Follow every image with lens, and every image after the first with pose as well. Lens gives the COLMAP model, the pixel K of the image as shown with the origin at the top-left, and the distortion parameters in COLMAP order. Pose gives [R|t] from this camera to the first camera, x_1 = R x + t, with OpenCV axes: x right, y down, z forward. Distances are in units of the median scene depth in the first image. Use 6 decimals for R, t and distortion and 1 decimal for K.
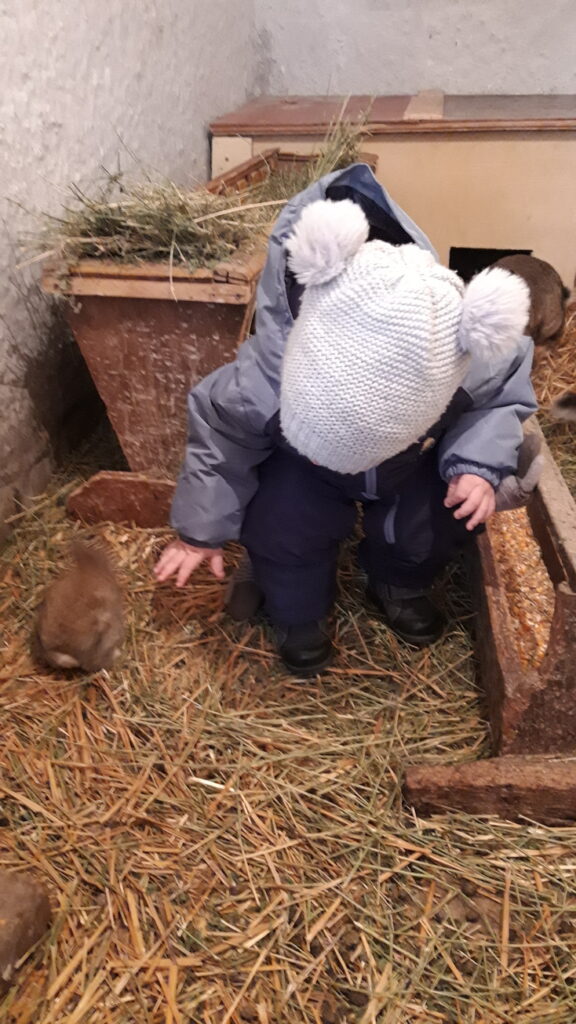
lens RADIAL K [[807.6, 0, 288.0], [0, 807.6, 512.0], [0, 0, 1]] dist [0.061387, -0.131636]
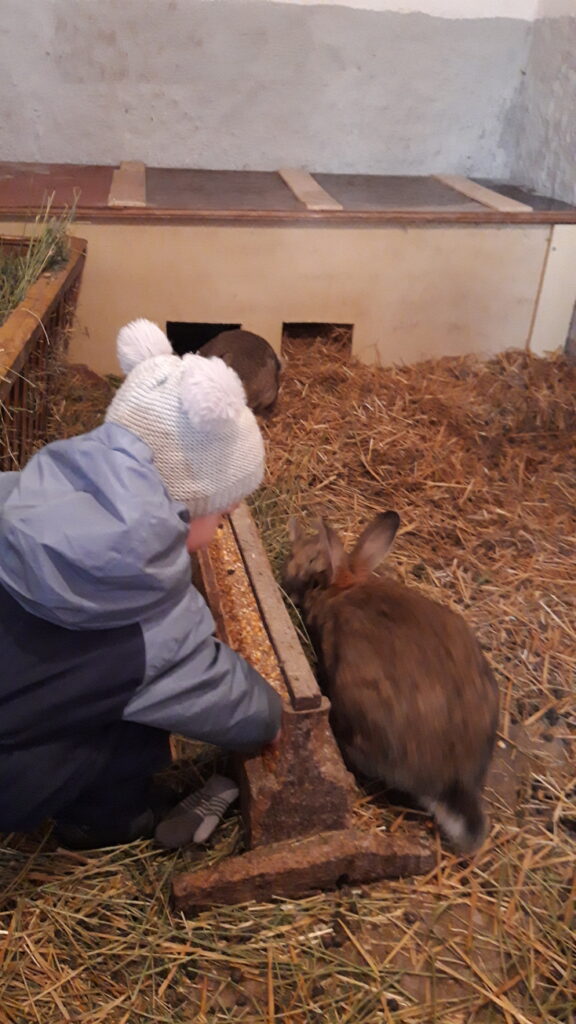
lens RADIAL K [[823.0, 0, 288.0], [0, 823.0, 512.0], [0, 0, 1]] dist [-0.005460, -0.004765]
pose [[0.947321, -0.099398, 0.304473, 0.001792], [0.103427, 0.994633, 0.002912, -0.176852], [-0.303128, 0.028732, 0.952517, -0.144027]]
